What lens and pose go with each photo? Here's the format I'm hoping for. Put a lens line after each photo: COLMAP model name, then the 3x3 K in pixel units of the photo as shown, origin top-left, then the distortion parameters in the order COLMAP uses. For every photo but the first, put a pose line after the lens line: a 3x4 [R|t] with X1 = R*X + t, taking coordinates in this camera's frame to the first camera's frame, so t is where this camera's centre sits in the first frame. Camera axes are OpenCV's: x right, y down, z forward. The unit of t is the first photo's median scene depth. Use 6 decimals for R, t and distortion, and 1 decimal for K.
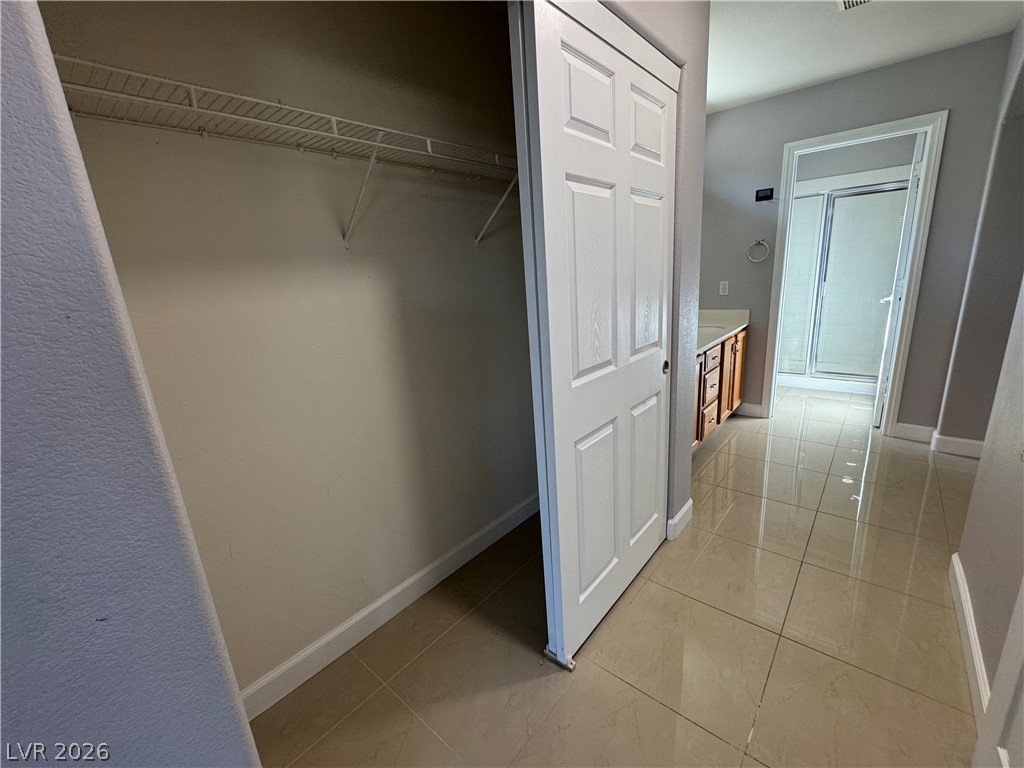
lens RADIAL K [[428.4, 0, 514.8], [0, 428.4, 384.1], [0, 0, 1]] dist [-0.002924, 0.000088]
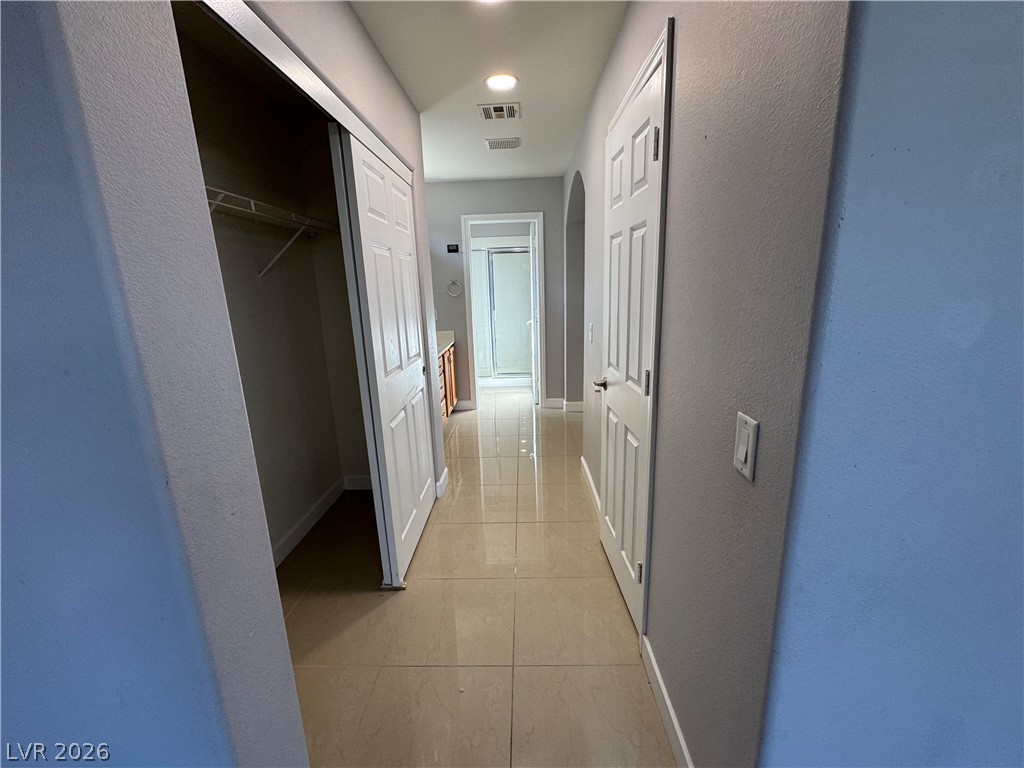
lens RADIAL K [[428.4, 0, 512.7], [0, 428.4, 383.0], [0, 0, 1]] dist [-0.002924, 0.000088]
pose [[0.776541, -0.102140, 0.621732, -0.182572], [0.141304, 0.989869, -0.013870, 0.037396], [-0.614017, 0.098624, 0.783107, -0.170787]]
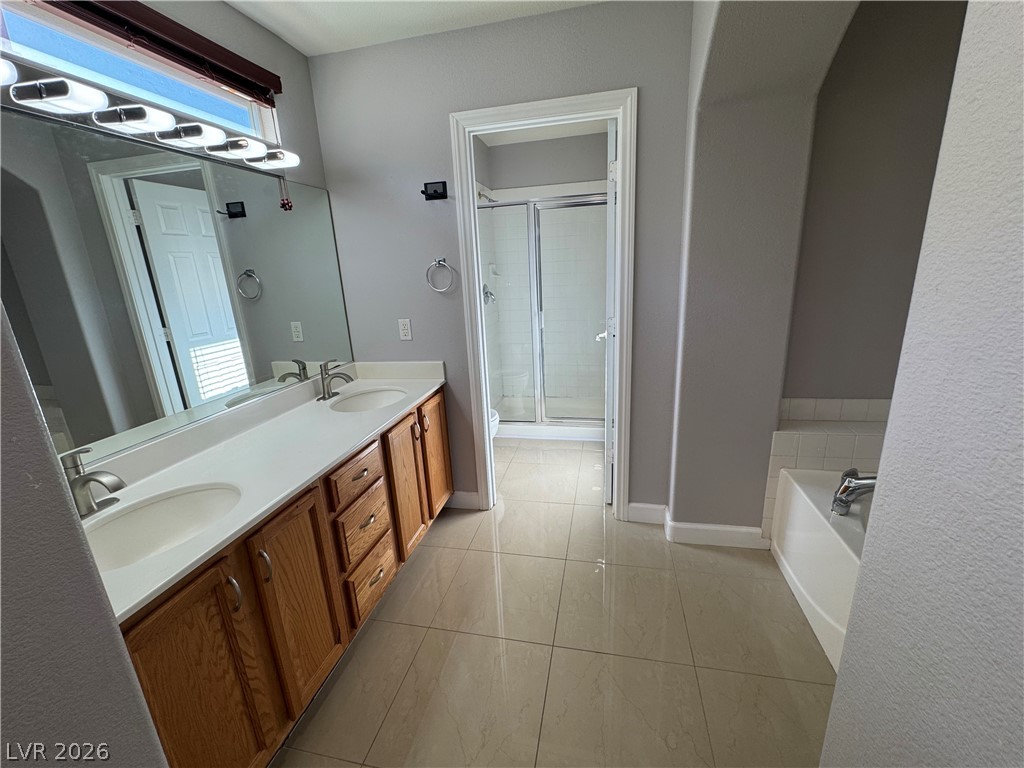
lens RADIAL K [[428.4, 0, 509.9], [0, 428.4, 385.8], [0, 0, 1]] dist [-0.002924, 0.000088]
pose [[0.883885, -0.106188, 0.455491, 0.373660], [0.113356, 0.993486, 0.011641, -0.148723], [-0.453760, 0.041343, 0.890164, 0.399587]]
